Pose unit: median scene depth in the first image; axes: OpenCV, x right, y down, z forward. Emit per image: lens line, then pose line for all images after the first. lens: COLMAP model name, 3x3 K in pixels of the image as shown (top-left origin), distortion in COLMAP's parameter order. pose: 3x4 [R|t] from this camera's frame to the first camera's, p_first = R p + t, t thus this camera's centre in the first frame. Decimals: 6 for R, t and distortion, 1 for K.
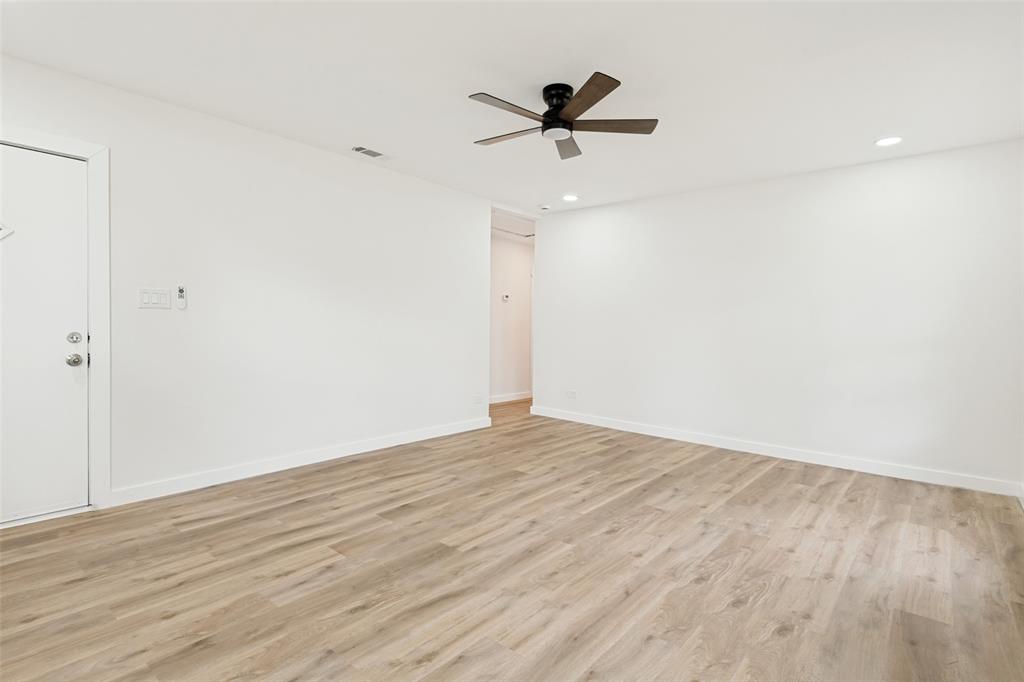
lens RADIAL K [[489.4, 0, 509.5], [0, 489.4, 329.4], [0, 0, 1]] dist [0.035874, -0.024702]
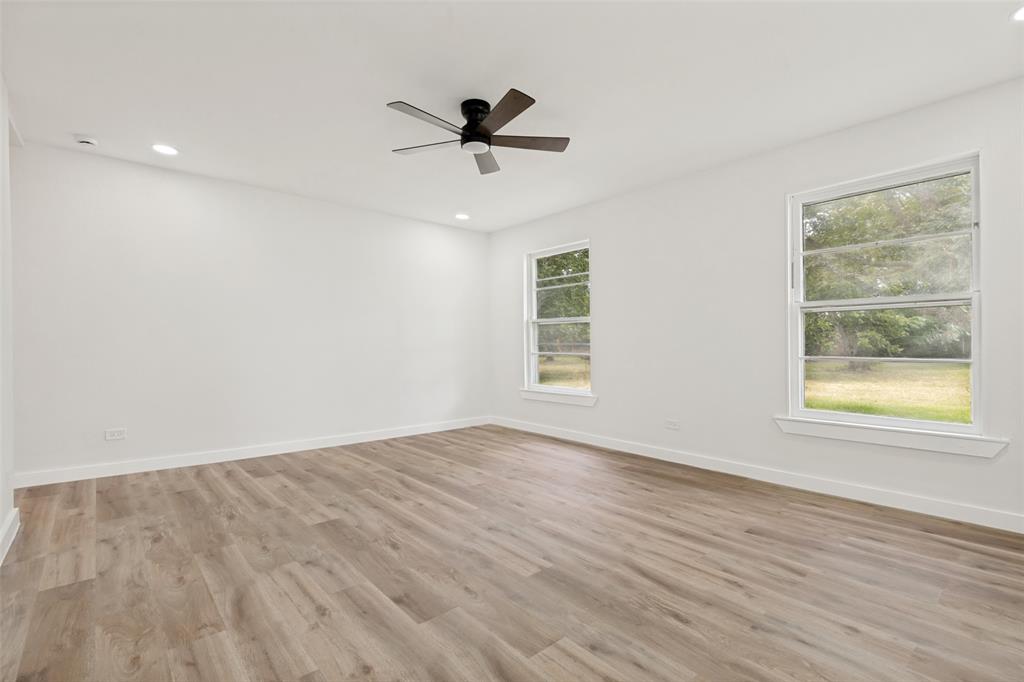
lens RADIAL K [[489.4, 0, 509.5], [0, 489.4, 329.4], [0, 0, 1]] dist [0.035874, -0.024702]
pose [[0.153399, 0.002875, 0.988160, -0.832526], [0.006708, 0.999970, -0.003950, 0.003729], [-0.988142, 0.007235, 0.153375, 0.748697]]
